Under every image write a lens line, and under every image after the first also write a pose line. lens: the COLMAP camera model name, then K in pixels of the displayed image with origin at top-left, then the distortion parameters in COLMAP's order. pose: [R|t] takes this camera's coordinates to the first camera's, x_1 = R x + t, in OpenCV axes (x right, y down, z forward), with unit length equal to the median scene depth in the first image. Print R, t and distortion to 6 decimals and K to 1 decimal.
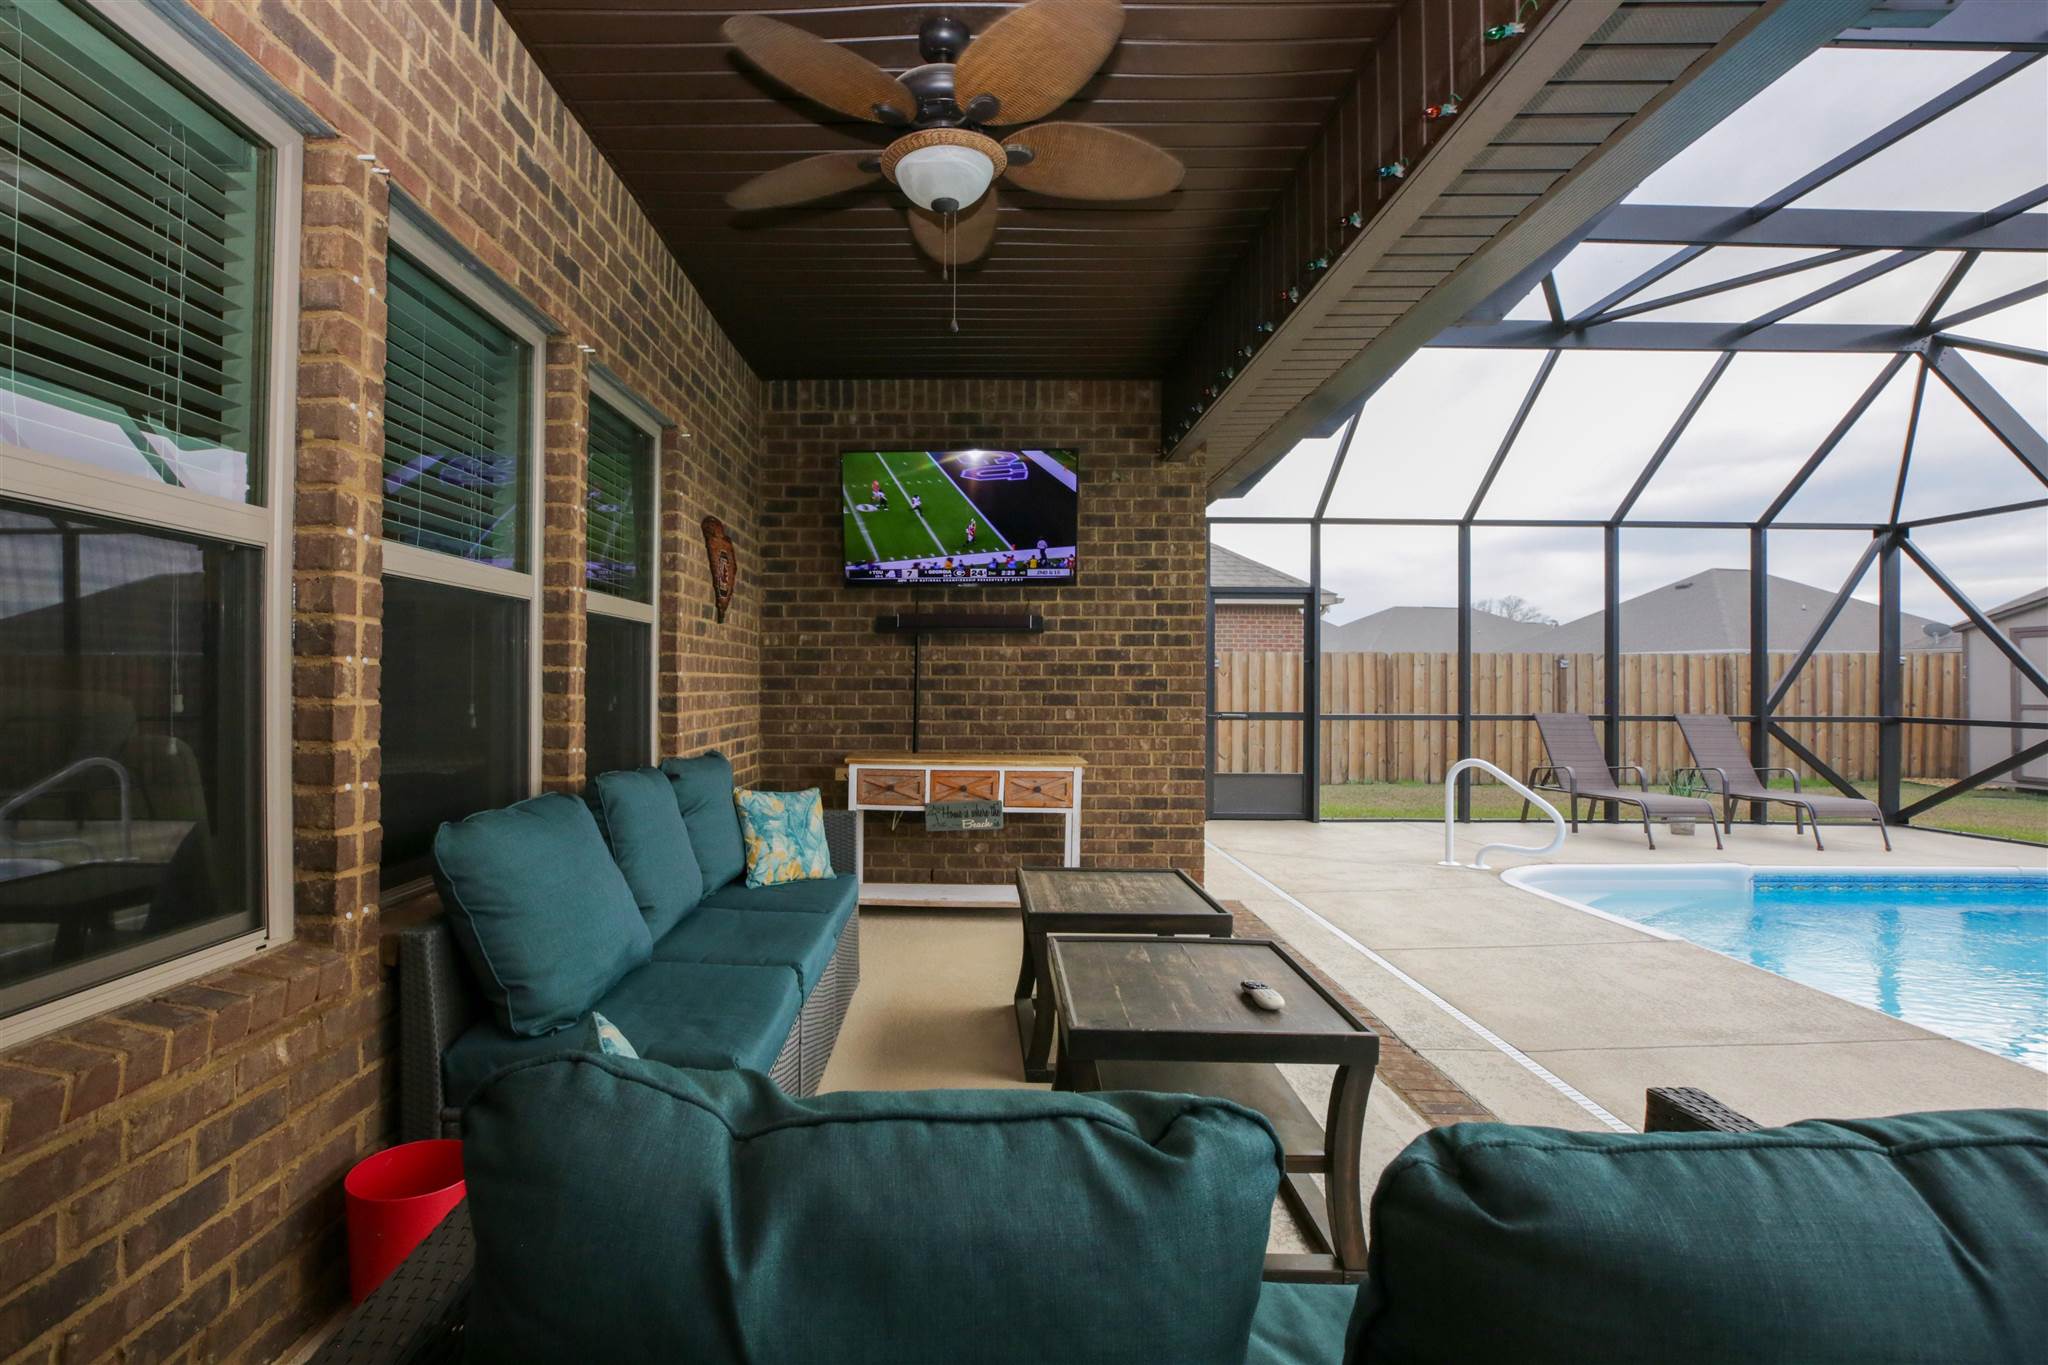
lens RADIAL K [[939.4, 0, 912.6], [0, 939.4, 674.2], [0, 0, 1]] dist [-0.039056, 0.008742]
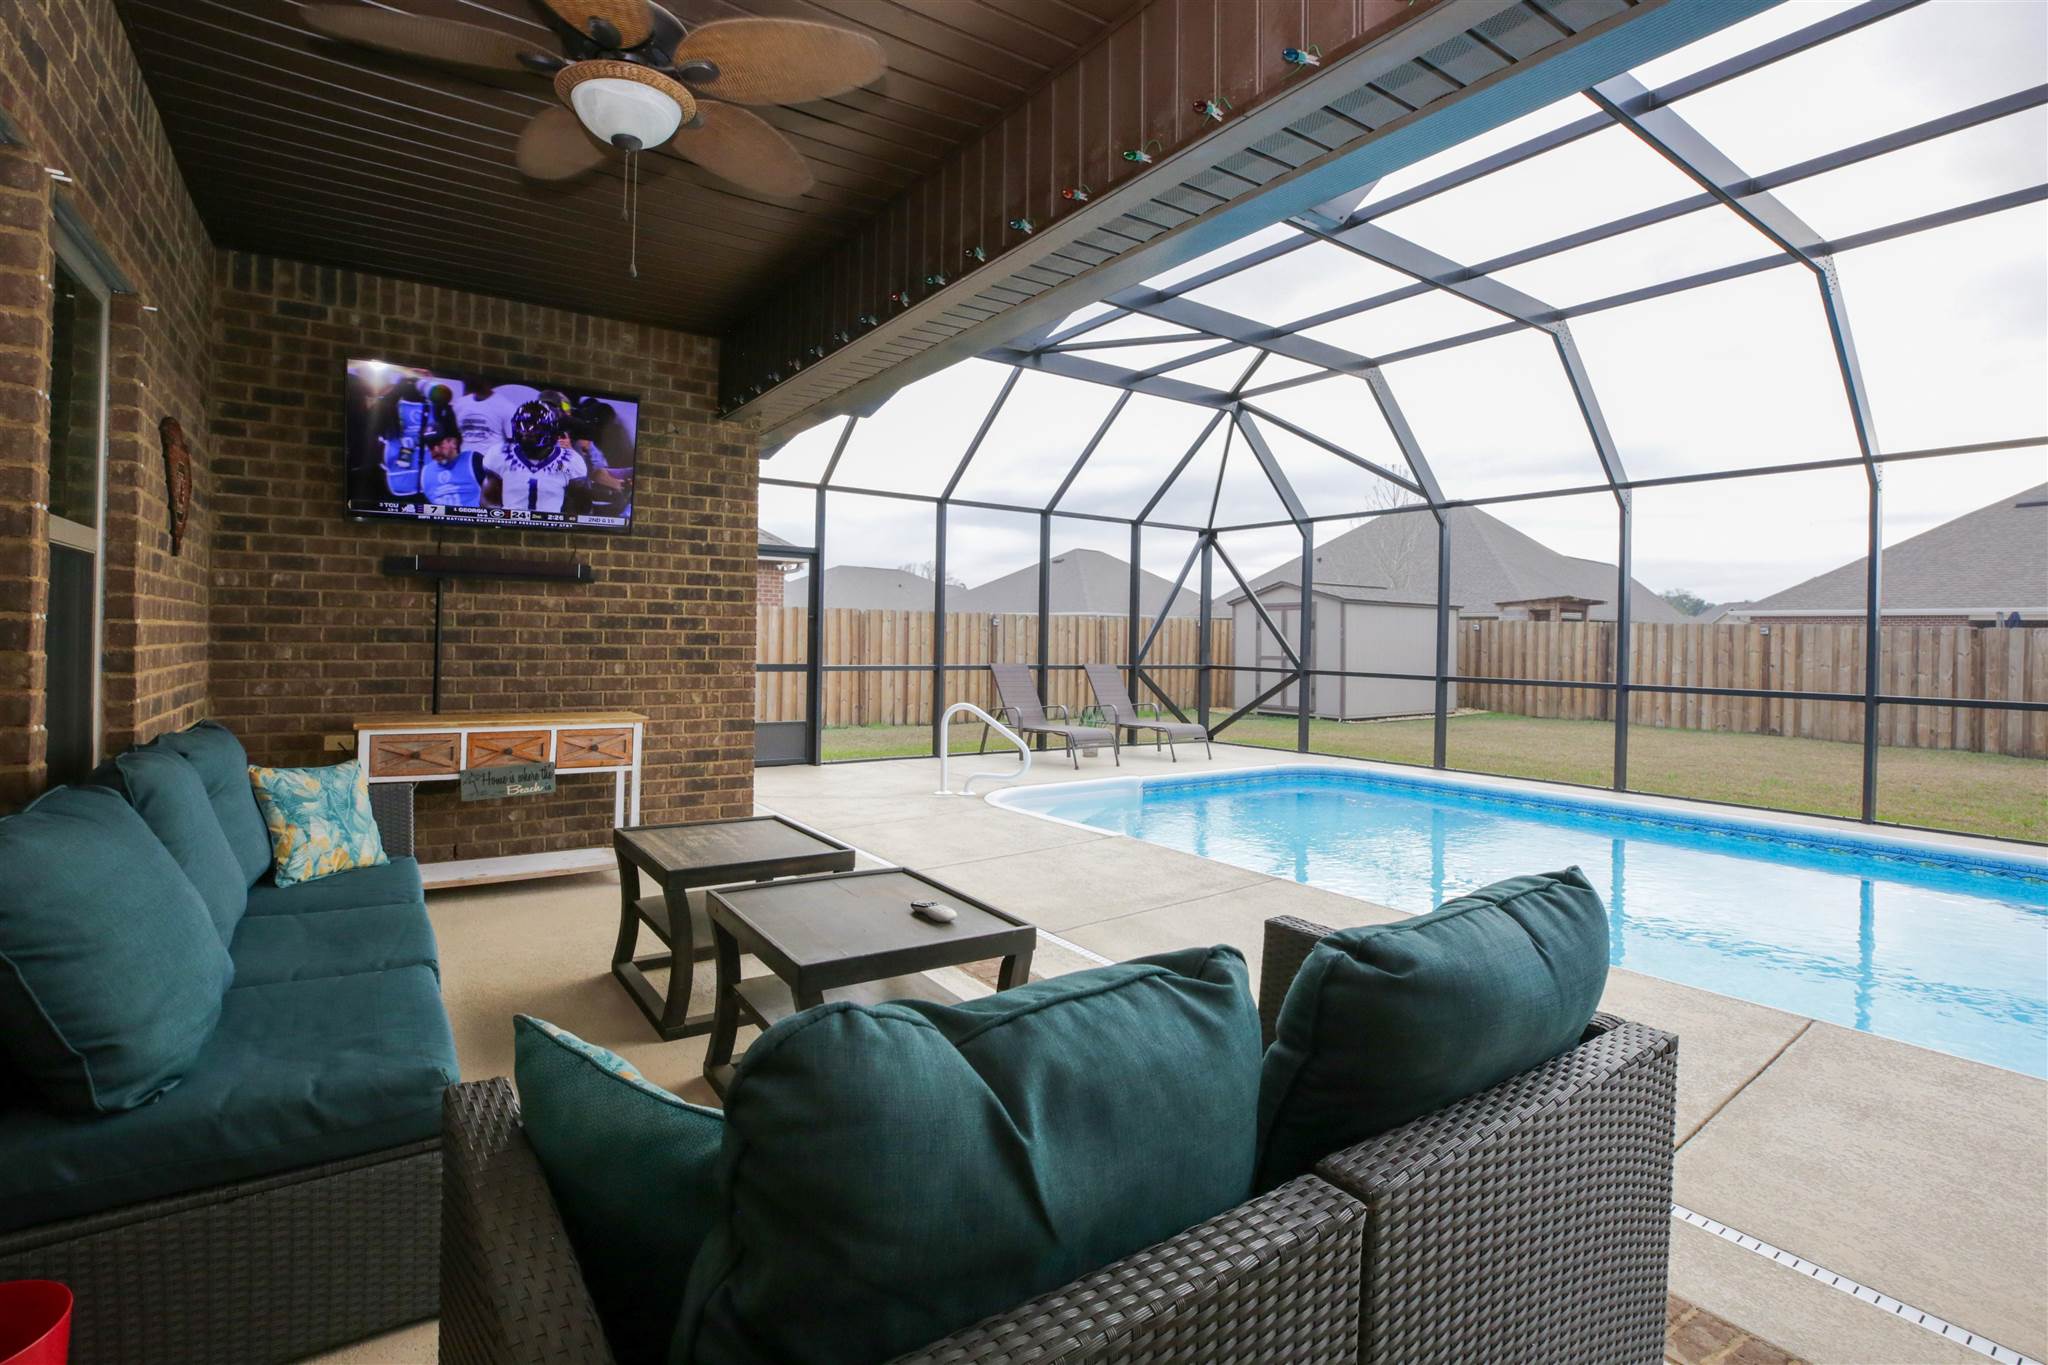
lens RADIAL K [[939.4, 0, 975.9], [0, 939.4, 637.6], [0, 0, 1]] dist [-0.039056, 0.008742]
pose [[0.822731, 0.008213, 0.568372, -0.077325], [-0.015479, 0.999849, 0.007958, -0.002680], [-0.568221, -0.015345, 0.822733, 0.002369]]
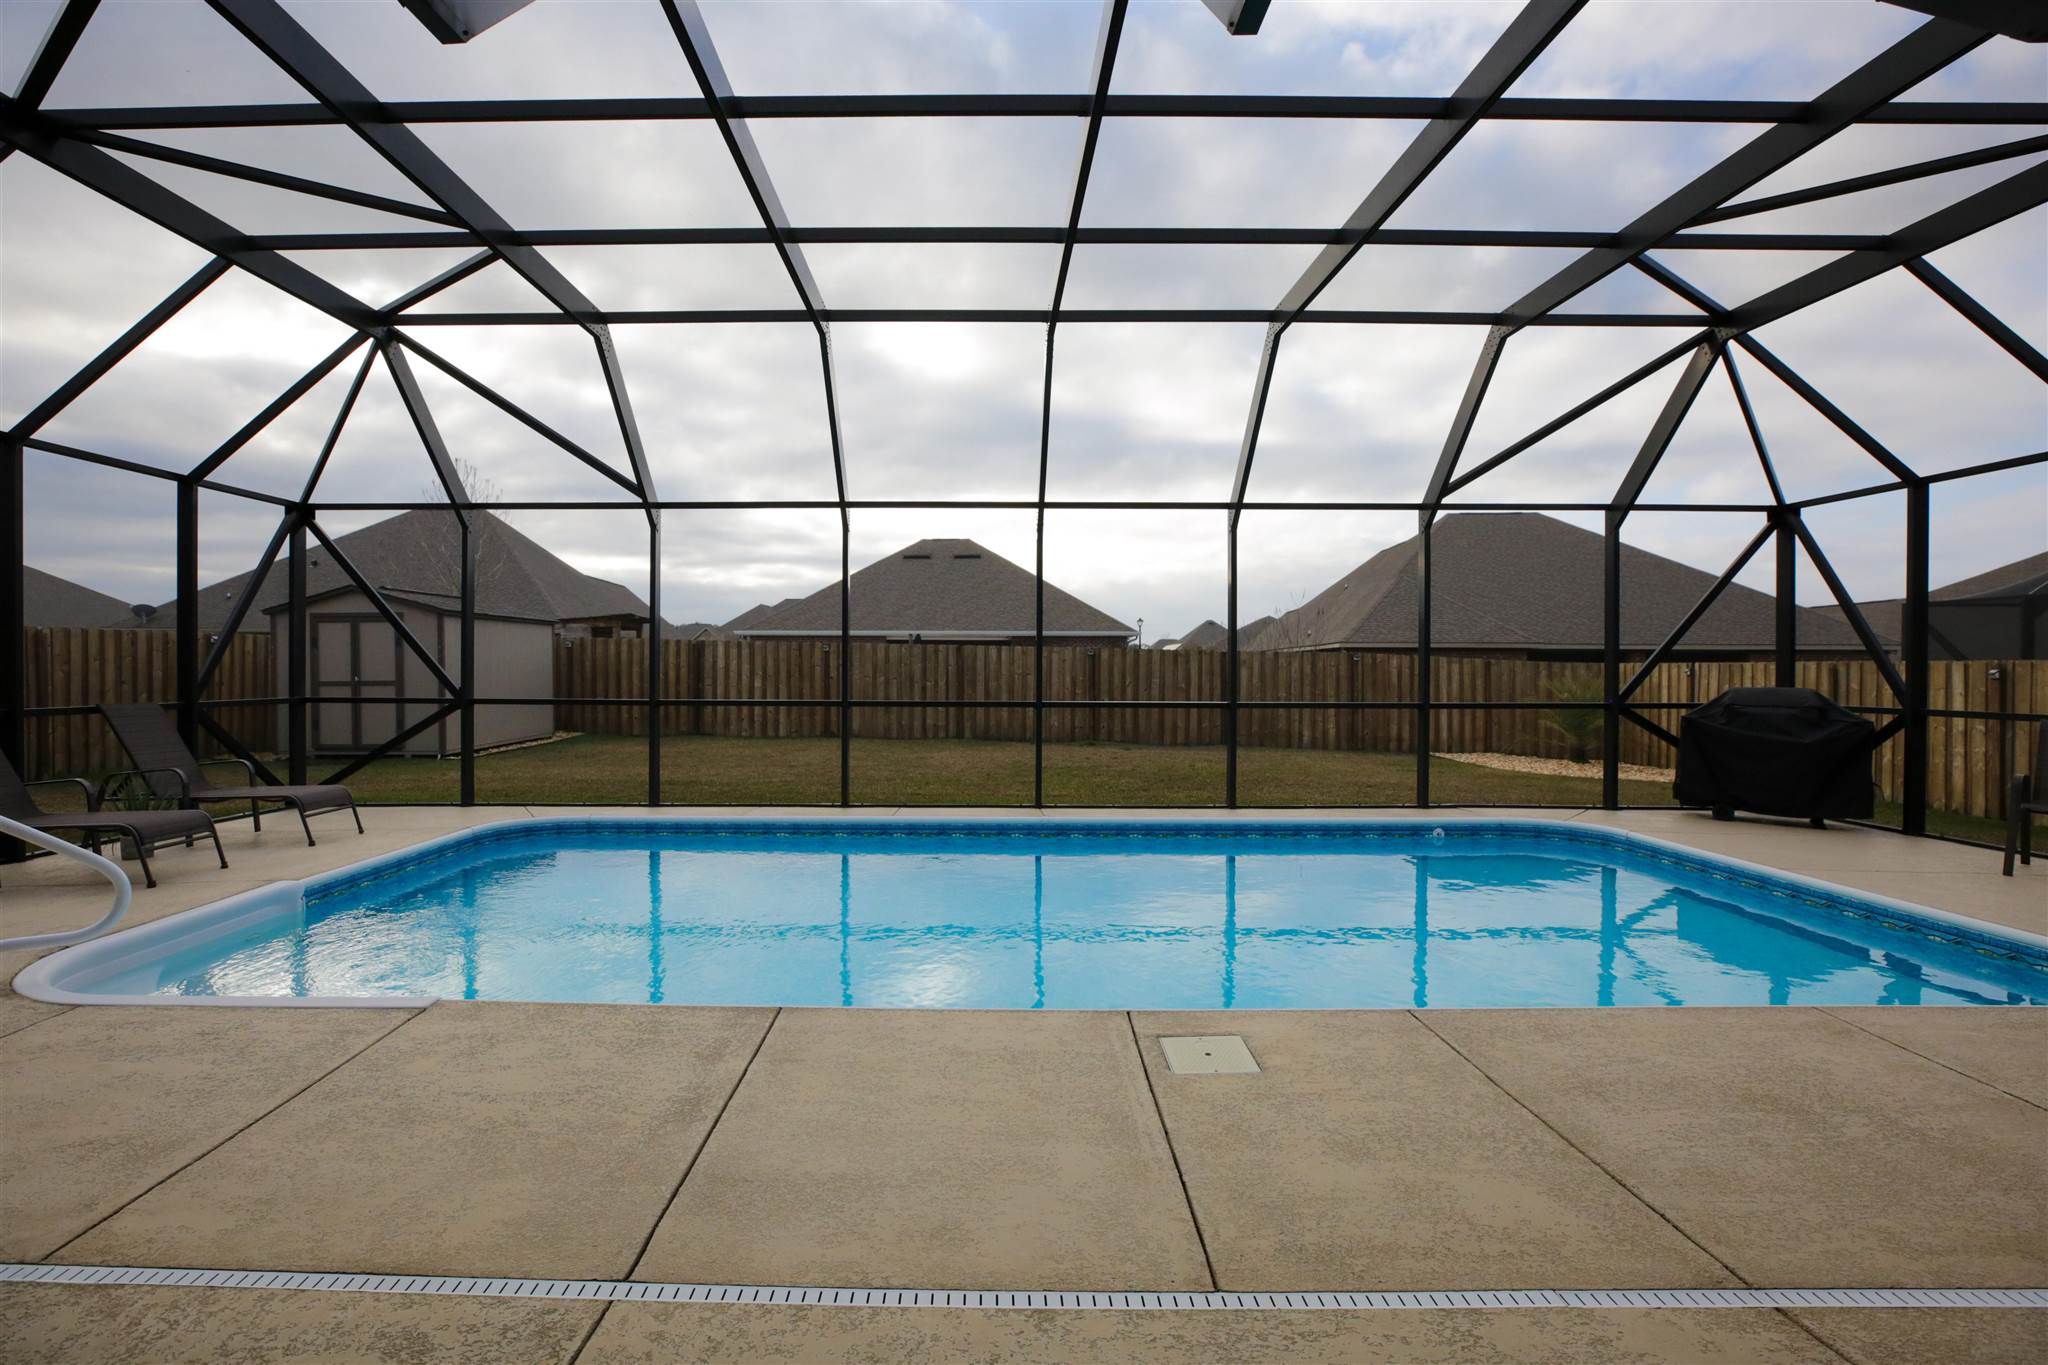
lens RADIAL K [[983.7, 0, 945.8], [0, 983.7, 676.1], [0, 0, 1]] dist [-0.004300, 0.000238]
pose [[0.007065, -0.016510, 0.999839, 0.015262], [-0.008264, 0.999829, 0.016568, 0.000189], [-0.999941, -0.008380, 0.006927, 0.453142]]
